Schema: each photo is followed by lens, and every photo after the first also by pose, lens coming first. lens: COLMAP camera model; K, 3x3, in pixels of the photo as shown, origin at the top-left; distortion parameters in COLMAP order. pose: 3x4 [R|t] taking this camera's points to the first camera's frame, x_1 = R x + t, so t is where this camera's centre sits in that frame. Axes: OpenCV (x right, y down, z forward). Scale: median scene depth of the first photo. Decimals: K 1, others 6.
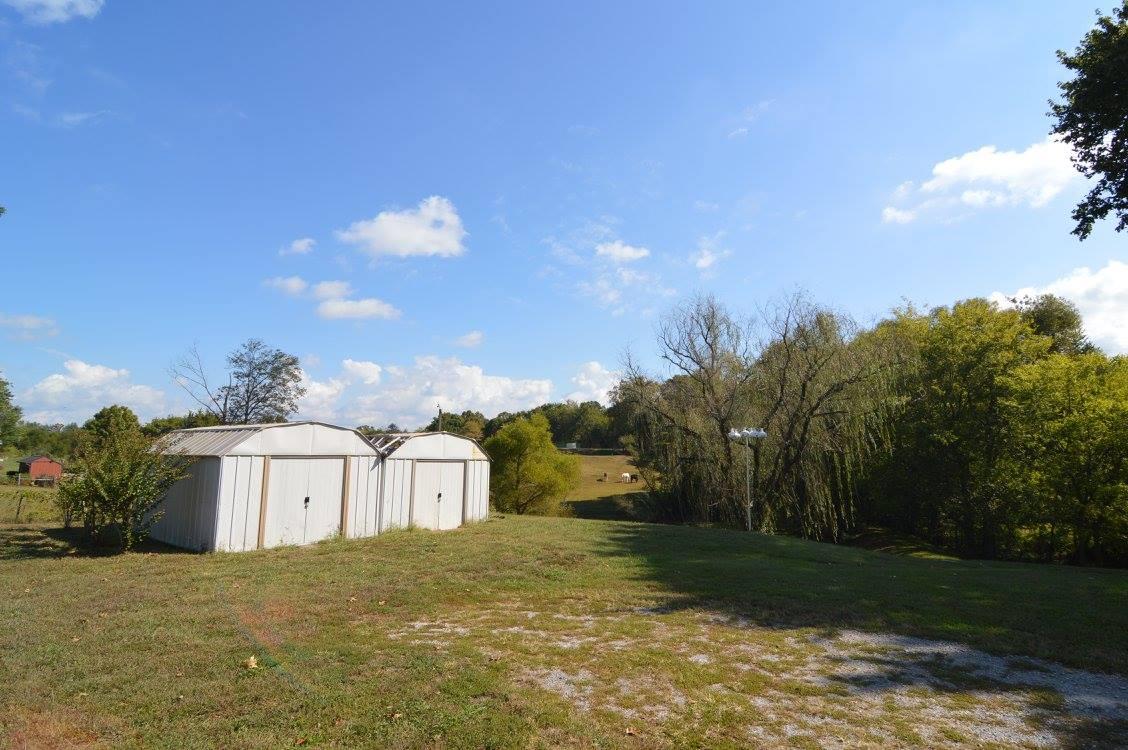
lens RADIAL K [[552.5, 0, 564.0], [0, 552.5, 375.0], [0, 0, 1]] dist [-0.005069, -0.001162]
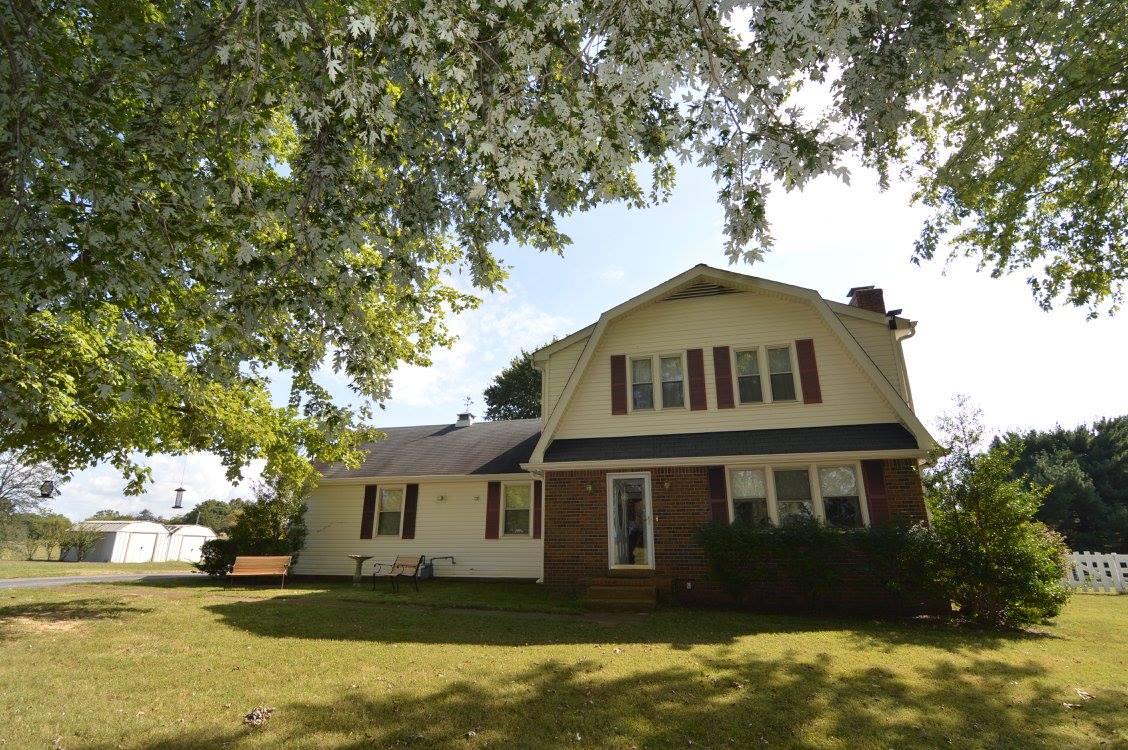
lens RADIAL K [[552.5, 0, 564.0], [0, 552.5, 375.0], [0, 0, 1]] dist [-0.005069, -0.001162]
pose [[0.940097, 0.114620, 0.321061, 0.605968], [-0.060752, 0.983036, -0.173060, -0.309440], [-0.335450, 0.143188, 0.931112, -2.607154]]
